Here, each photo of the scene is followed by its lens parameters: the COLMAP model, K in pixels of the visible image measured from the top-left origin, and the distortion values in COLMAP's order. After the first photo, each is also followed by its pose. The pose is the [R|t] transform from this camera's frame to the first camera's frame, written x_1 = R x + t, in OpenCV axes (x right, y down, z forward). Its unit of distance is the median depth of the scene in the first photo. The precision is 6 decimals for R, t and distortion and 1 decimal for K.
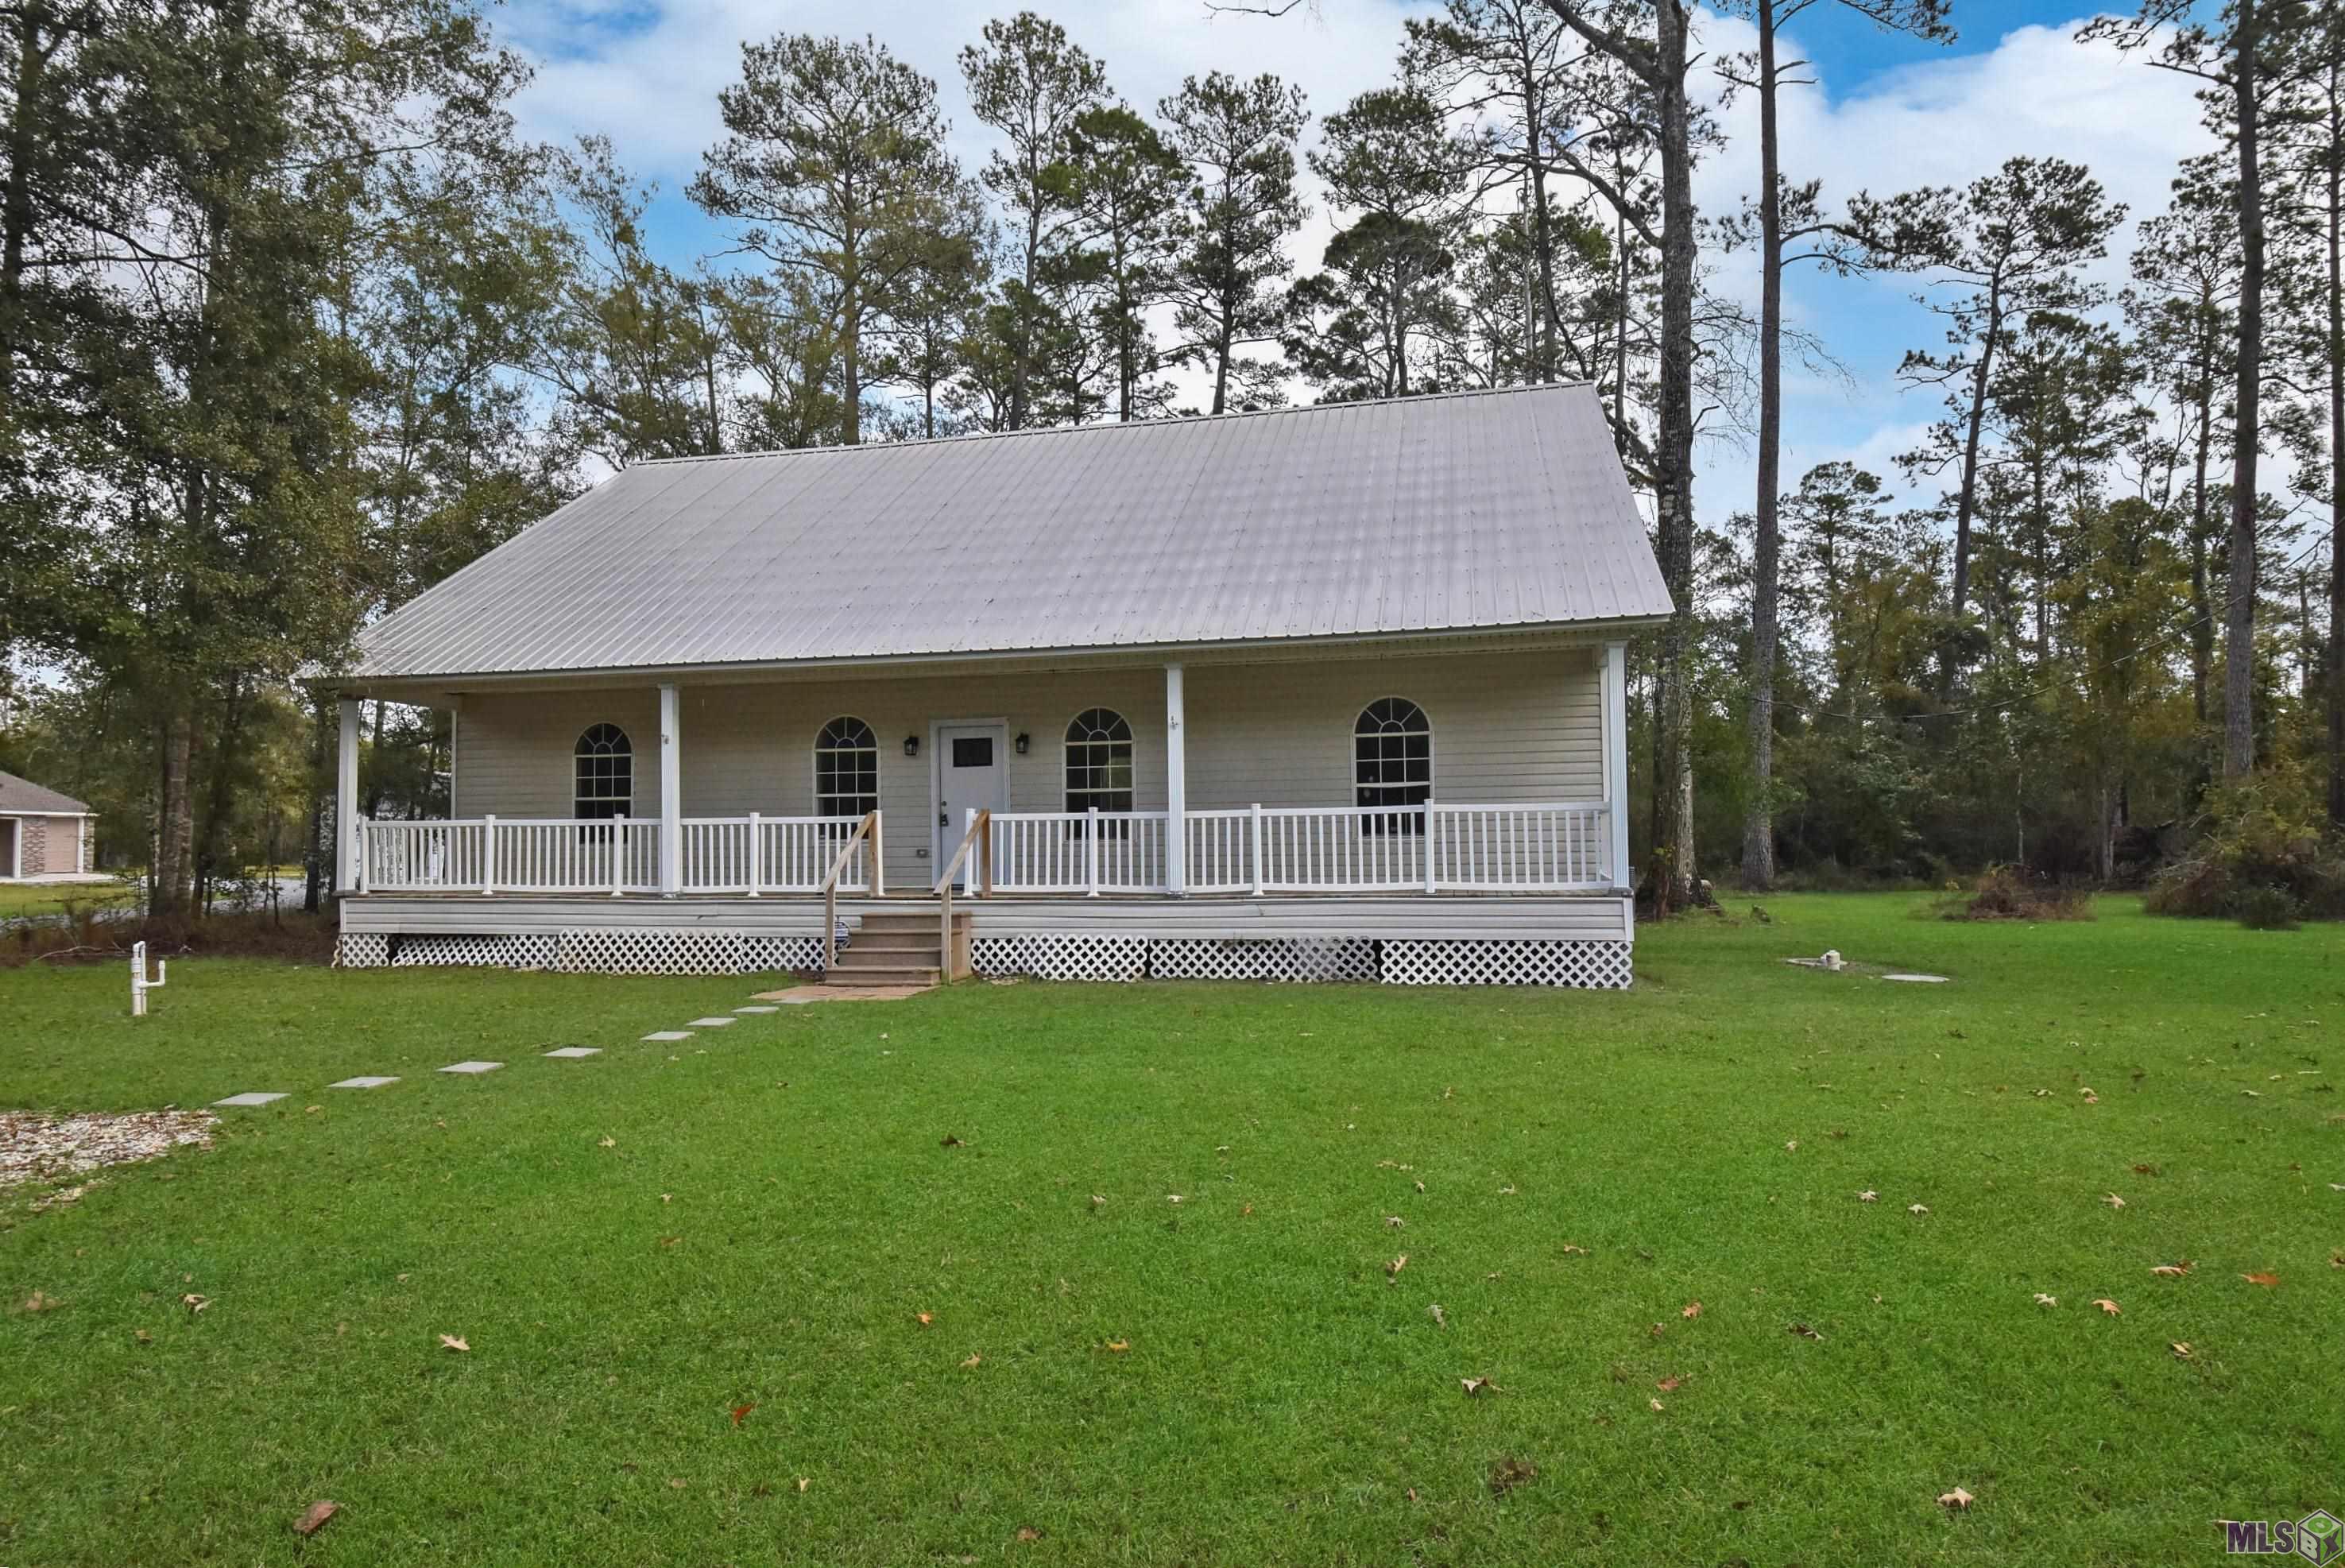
lens RADIAL K [[1259.6, 0, 1172.7], [0, 1259.6, 780.1], [0, 0, 1]] dist [-0.000677, -0.007476]
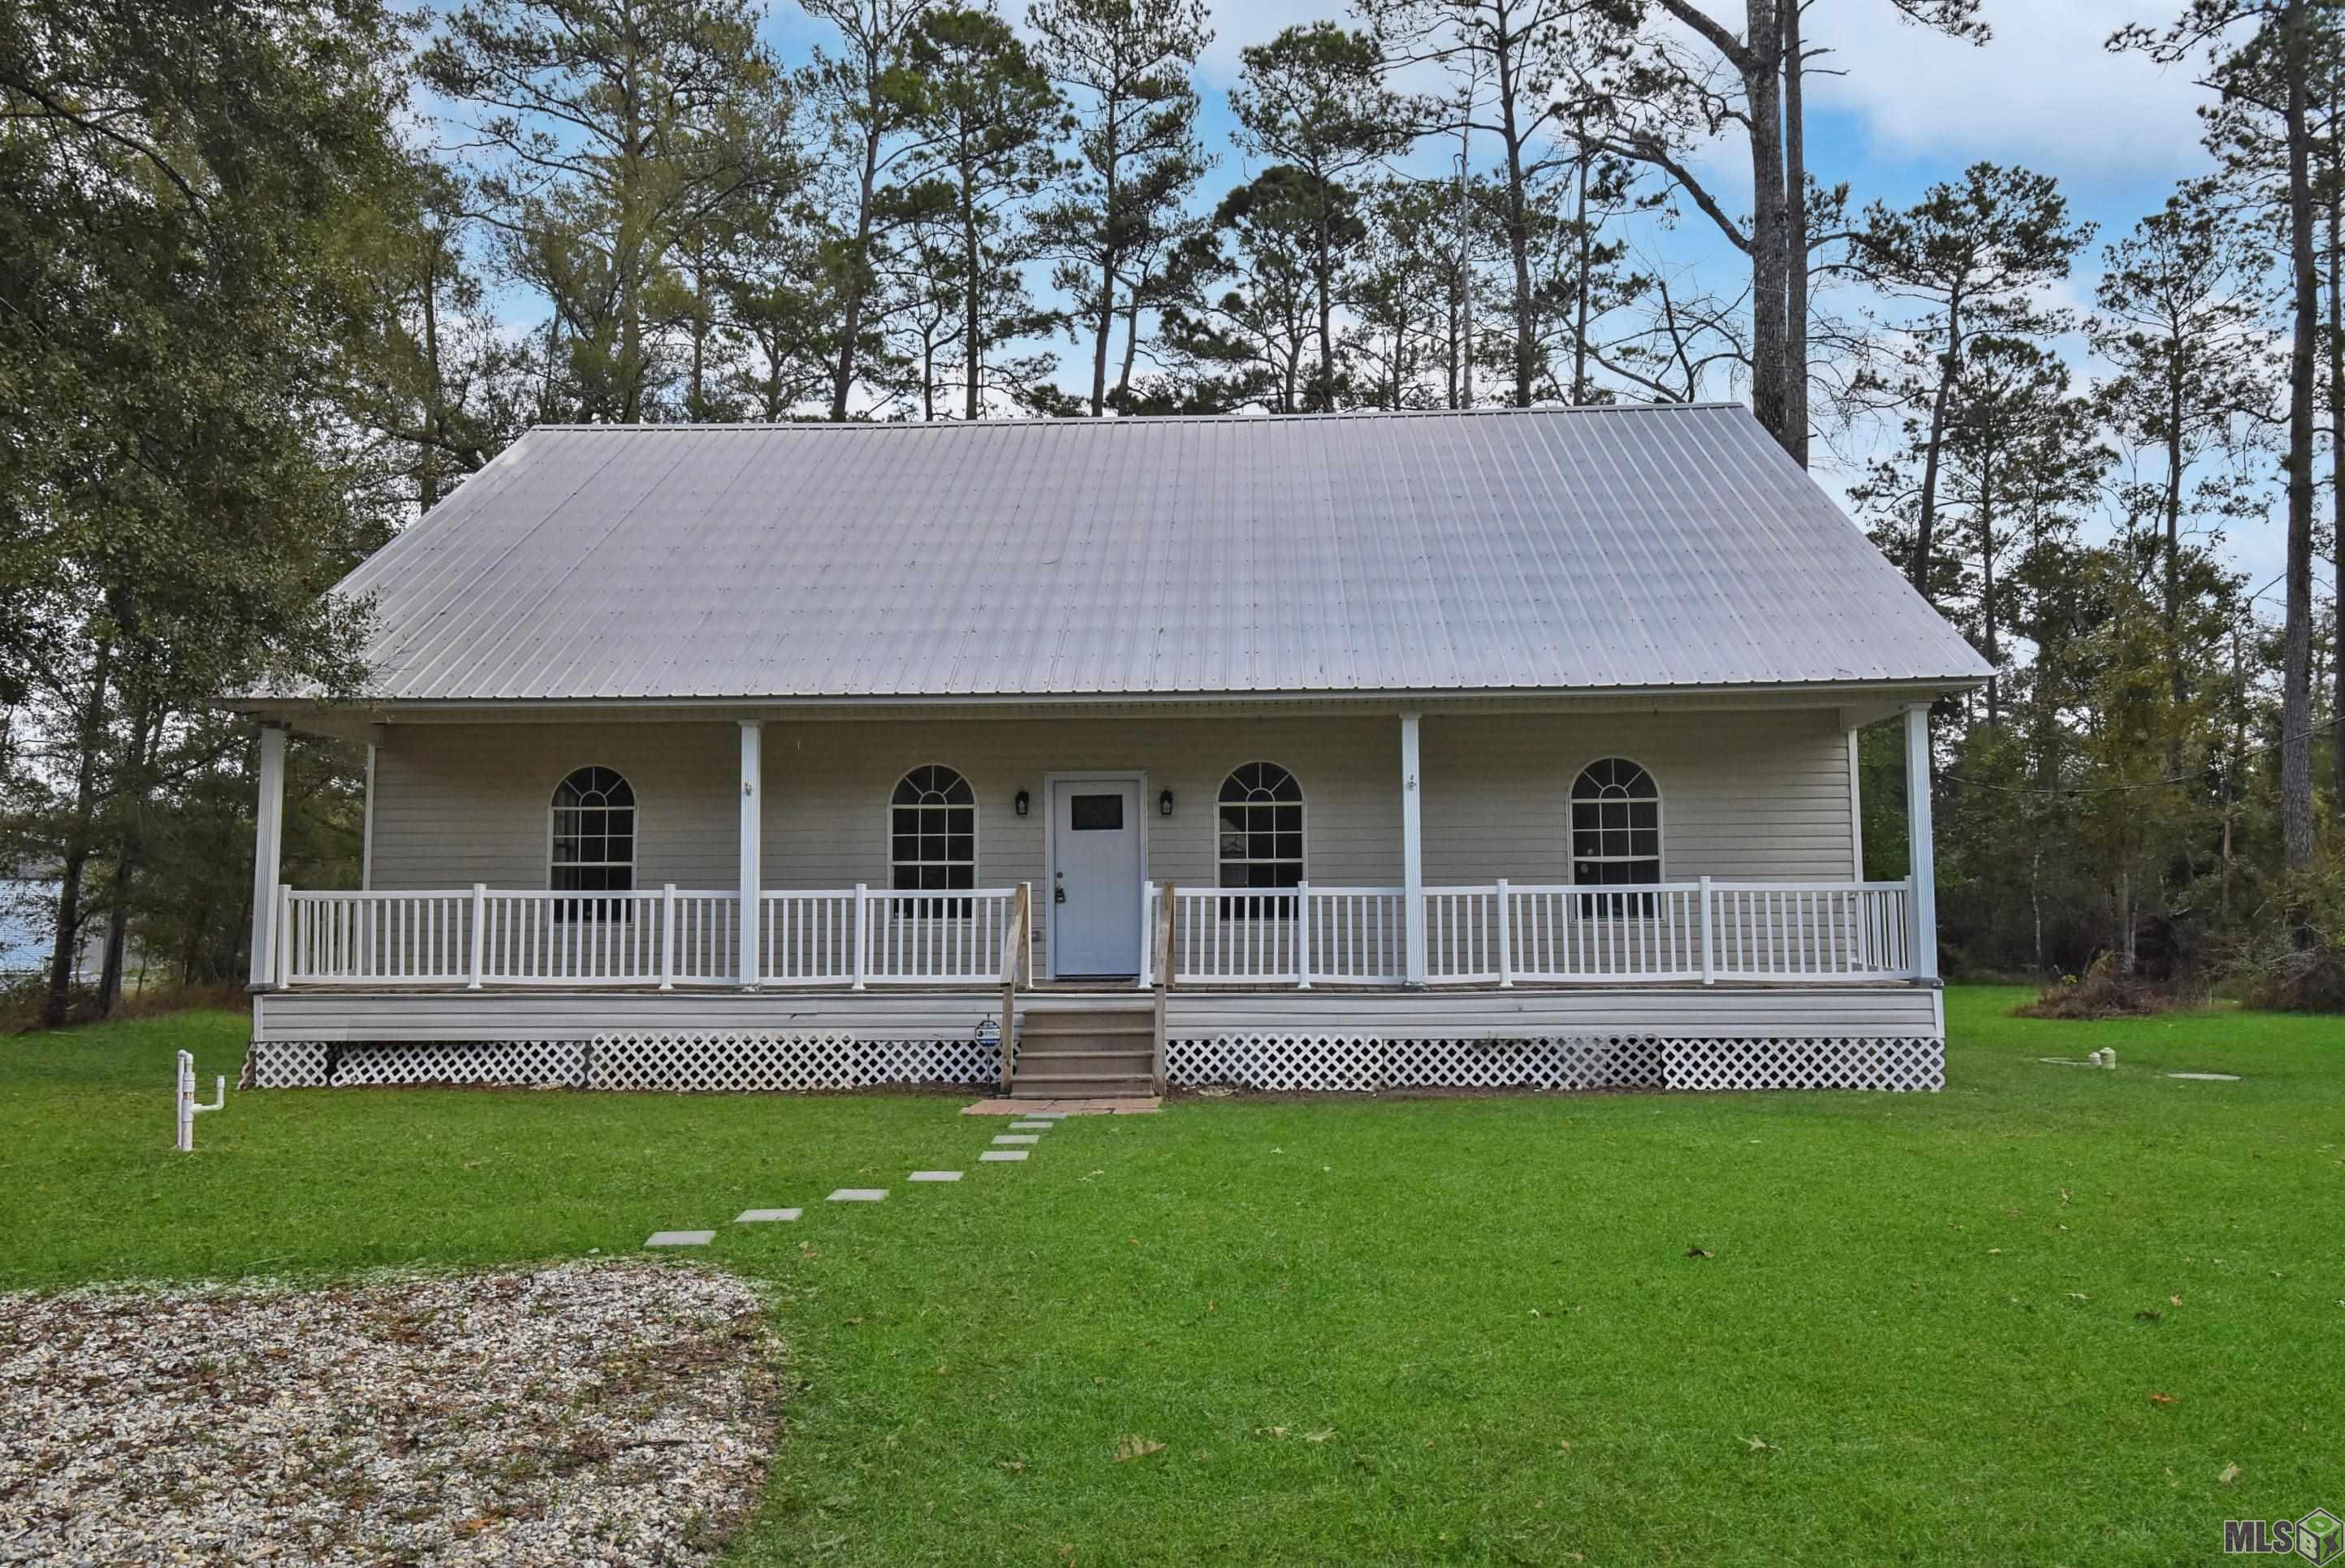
lens RADIAL K [[1594.9, 0, 1171.5], [0, 1594.9, 784.3], [0, 0, 1]] dist [0.012617, 0.003310]
pose [[0.985316, 0.020713, 0.169479, -0.287983], [-0.013765, 0.999020, -0.042071, 0.002532], [-0.170184, 0.039121, 0.984635, -0.026277]]
